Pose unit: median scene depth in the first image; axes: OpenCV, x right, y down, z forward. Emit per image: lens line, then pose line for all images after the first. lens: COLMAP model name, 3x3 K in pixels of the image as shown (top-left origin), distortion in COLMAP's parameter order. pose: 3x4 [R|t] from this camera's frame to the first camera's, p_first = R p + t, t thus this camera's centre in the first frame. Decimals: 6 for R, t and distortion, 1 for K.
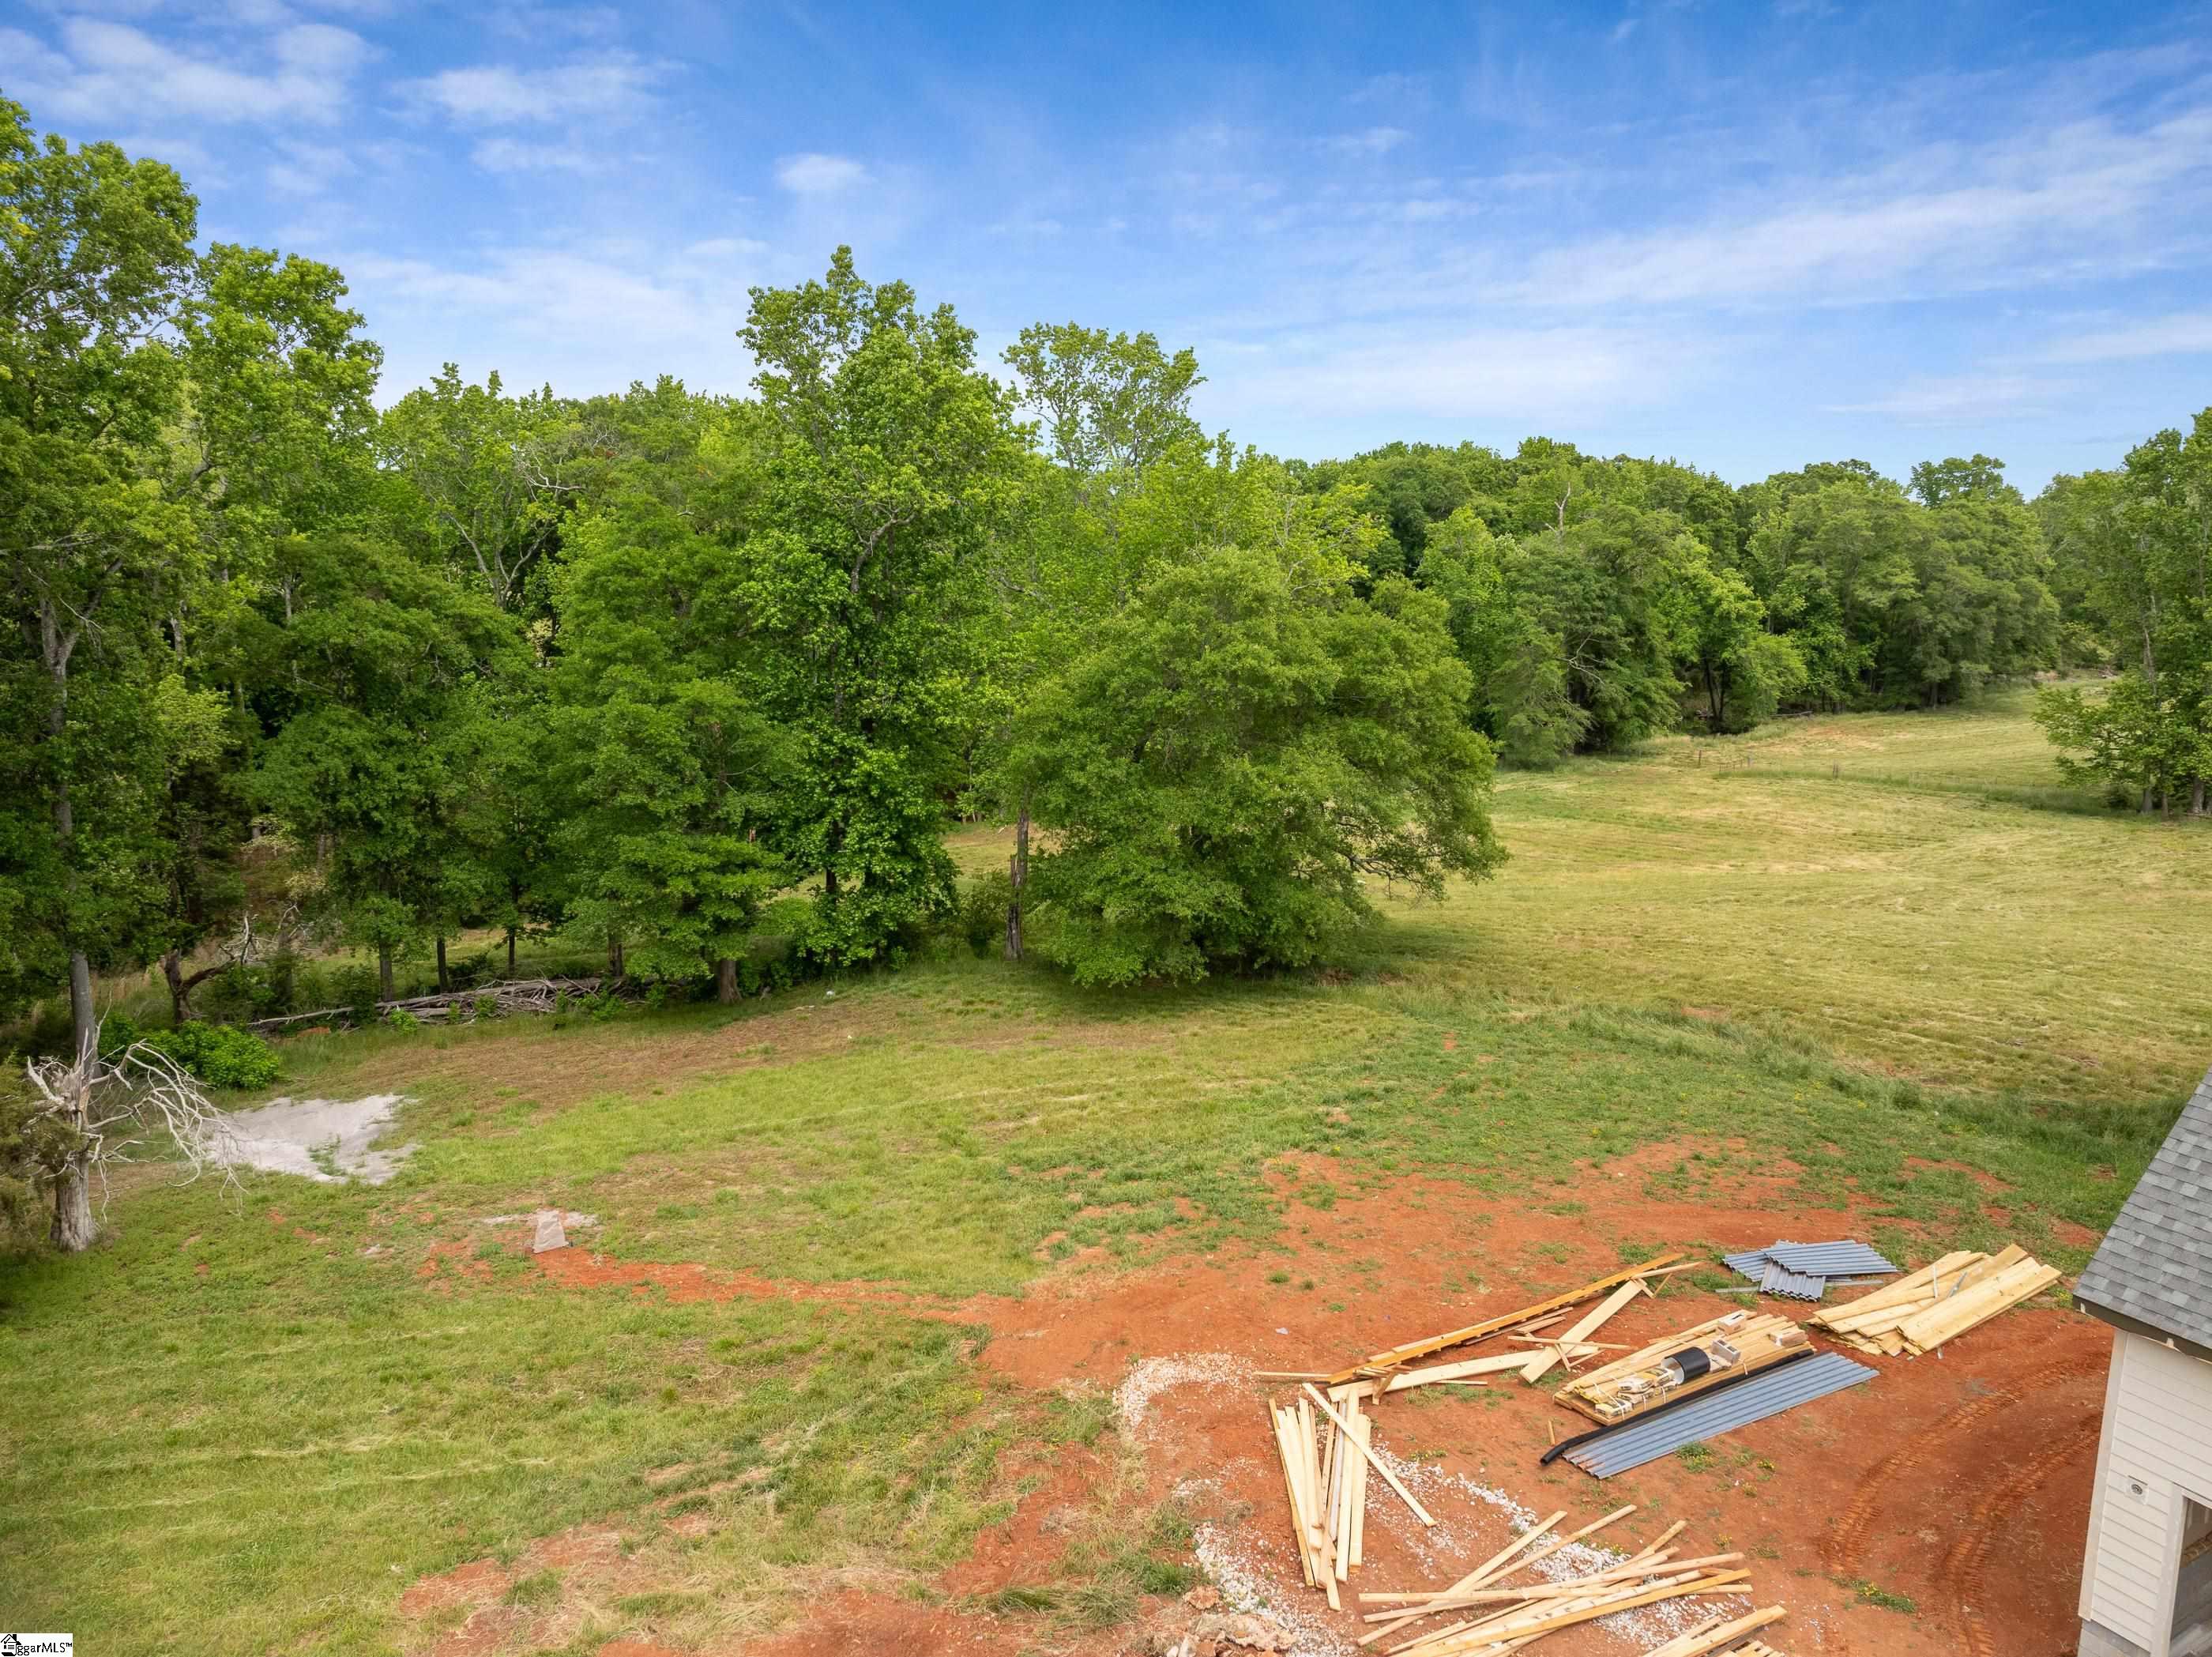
lens RADIAL K [[1617.1, 0, 1118.8], [0, 1617.1, 833.8], [0, 0, 1]] dist [-0.053679, 0.035009]
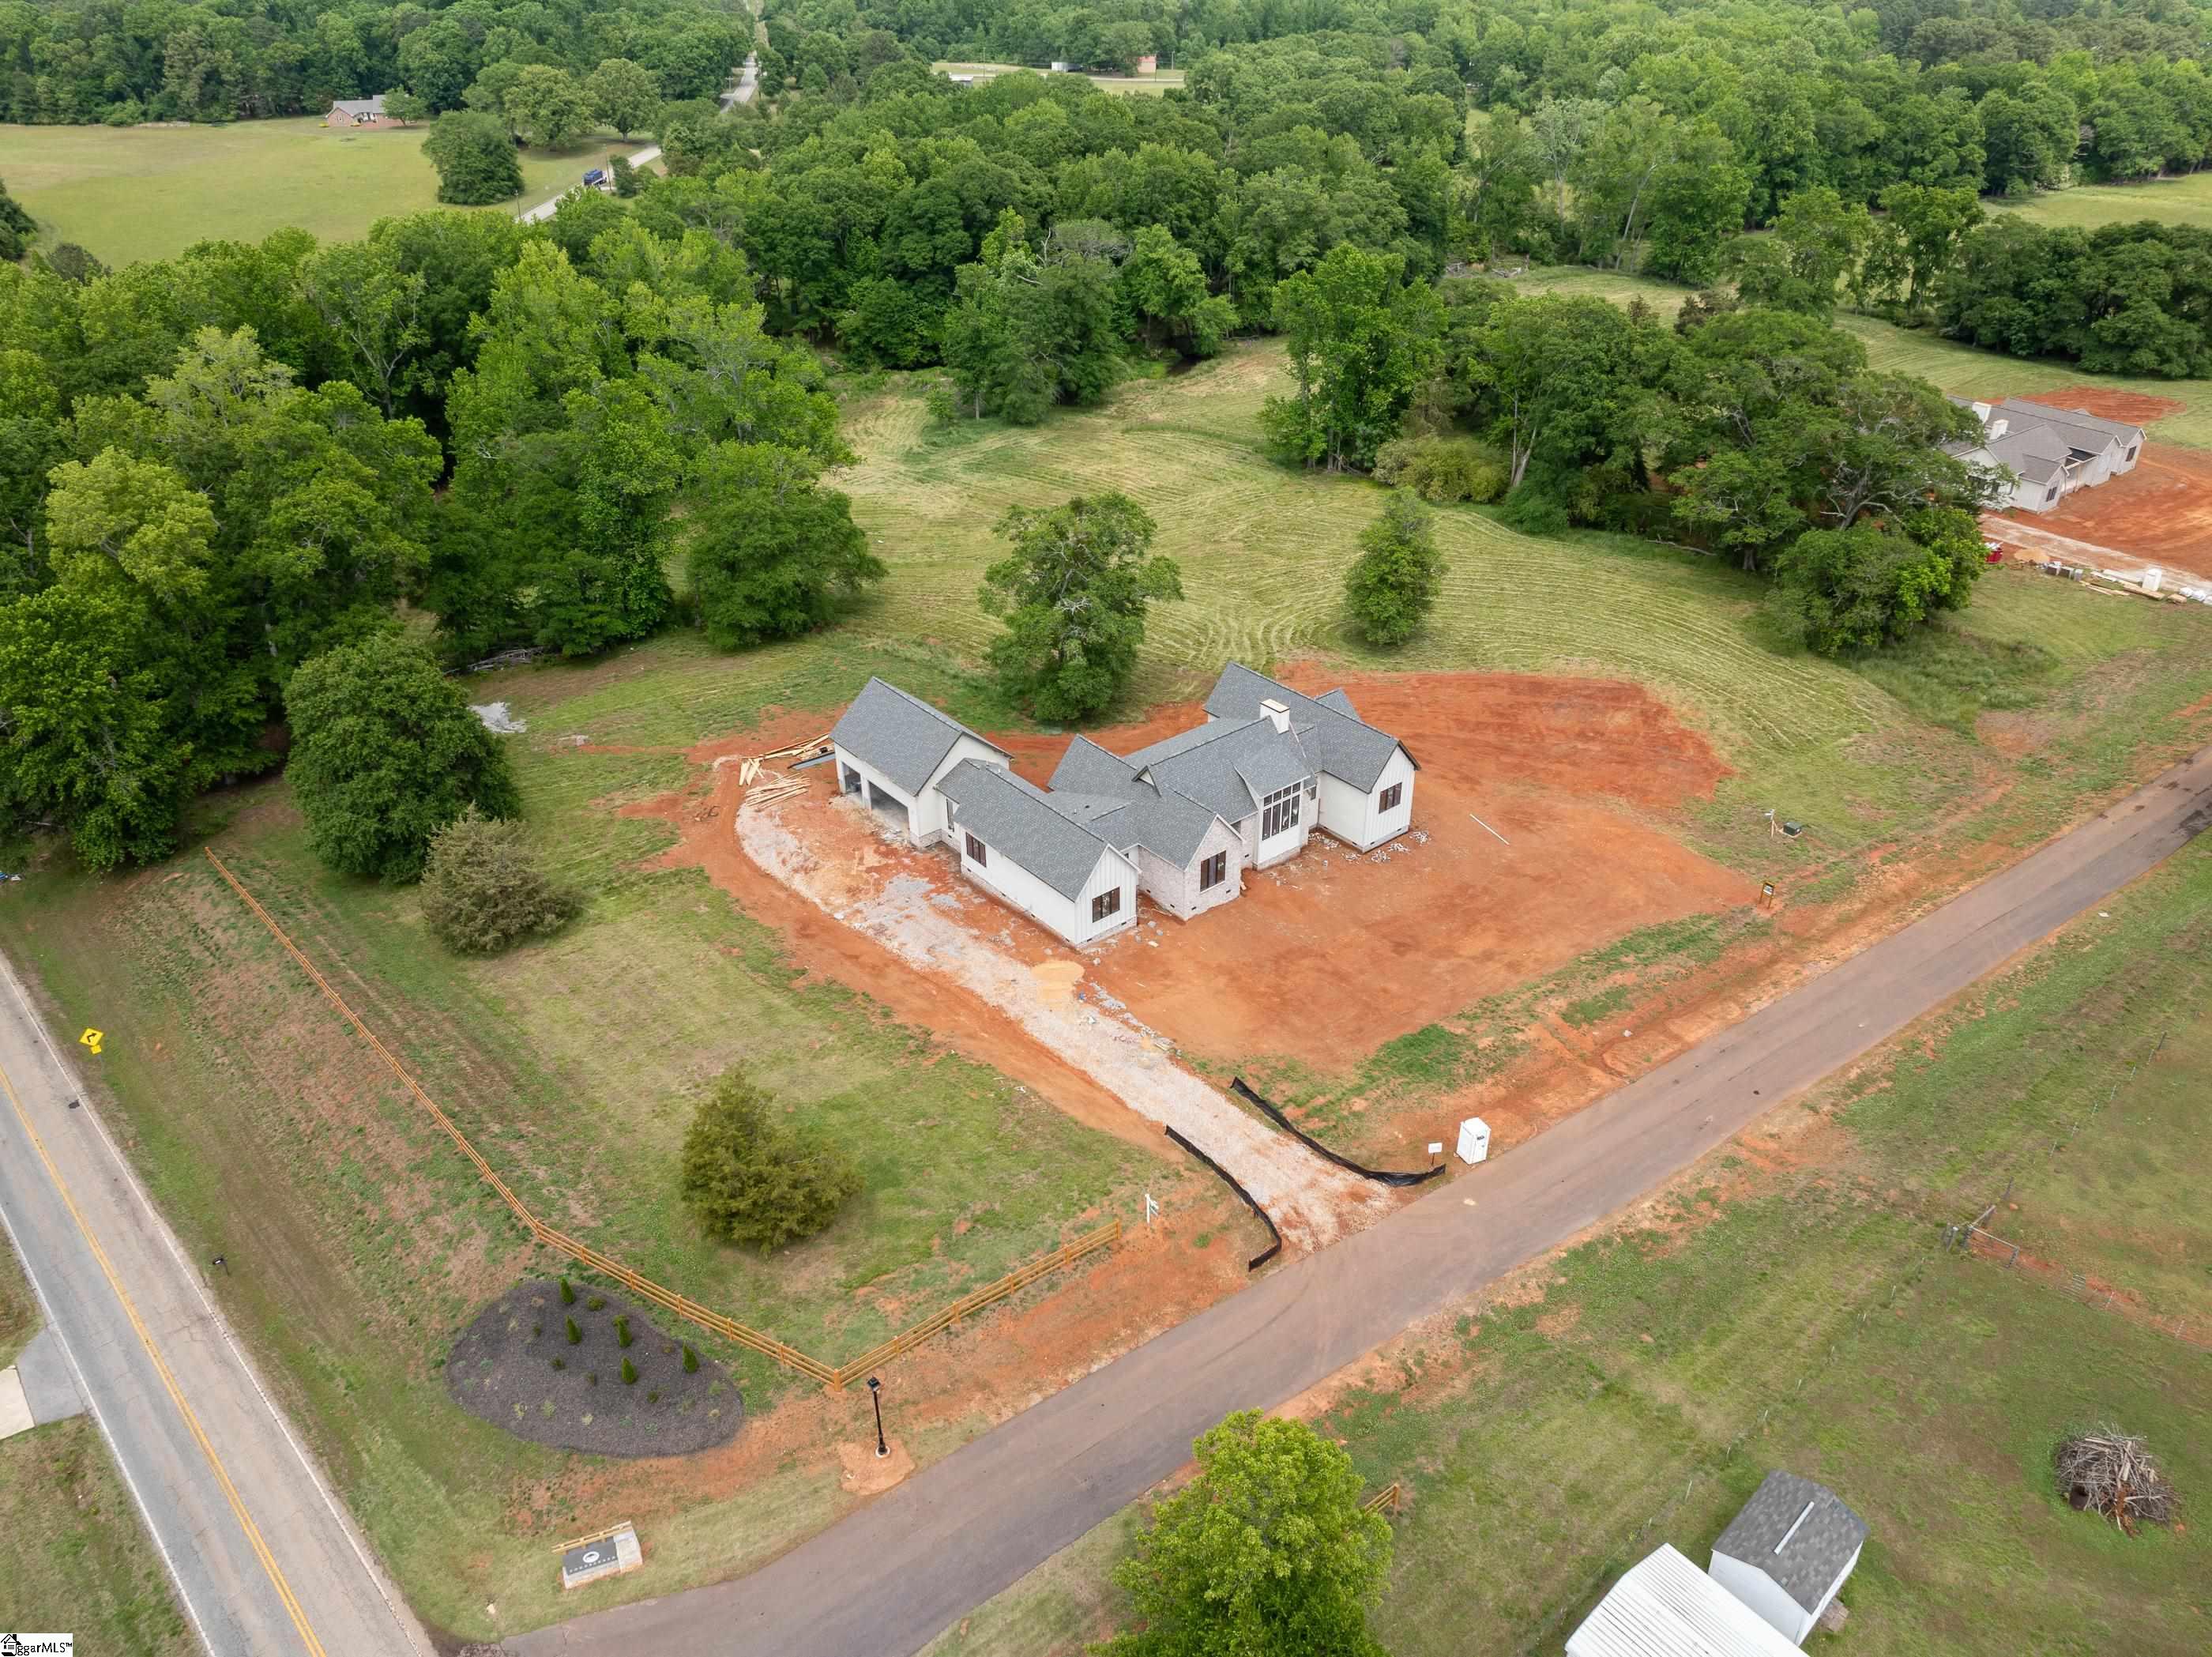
lens RADIAL K [[1617.1, 0, 1118.8], [0, 1617.1, 833.8], [0, 0, 1]] dist [-0.053679, 0.035009]
pose [[0.988586, -0.080880, 0.127107, 0.087629], [0.034381, 0.942532, 0.332341, -0.157962], [-0.146683, -0.324178, 0.934555, -0.583010]]
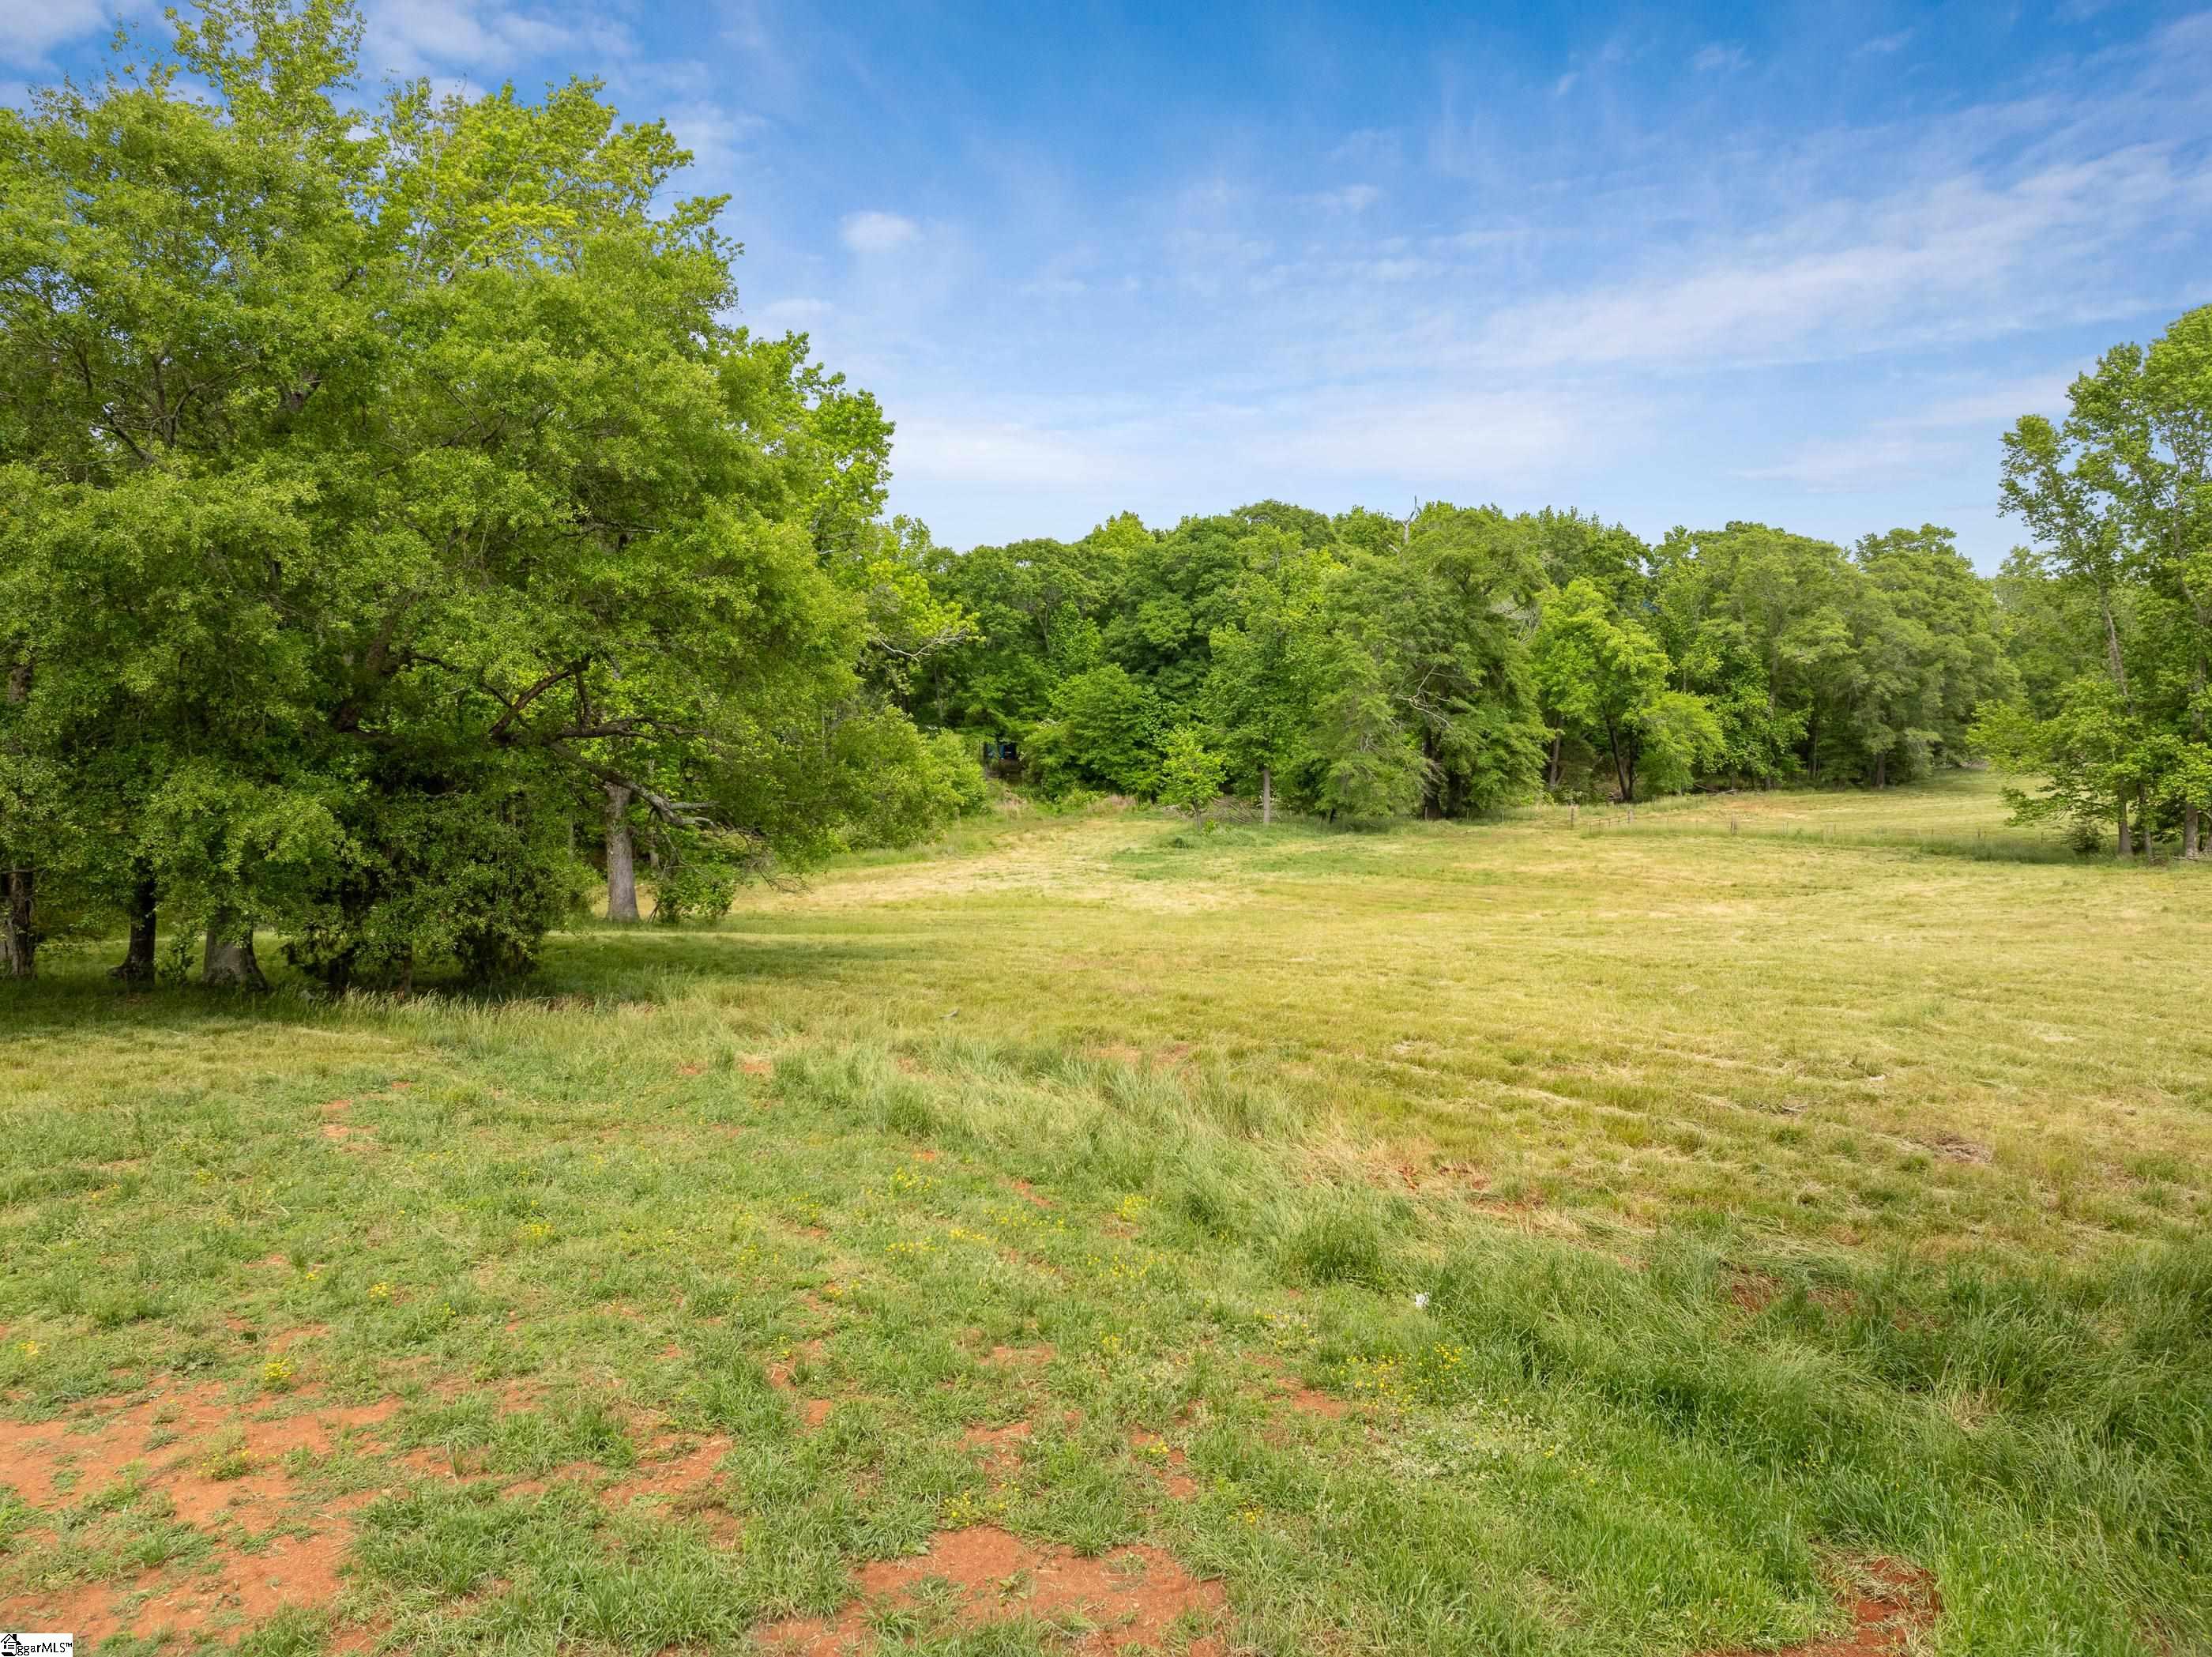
lens RADIAL K [[1617.1, 0, 1118.8], [0, 1617.1, 833.8], [0, 0, 1]] dist [-0.053679, 0.035009]
pose [[0.999986, 0.000431, 0.005289, 0.106015], [0.000042, 0.996027, -0.089051, 0.026513], [-0.005307, 0.089050, 0.996013, 0.160290]]
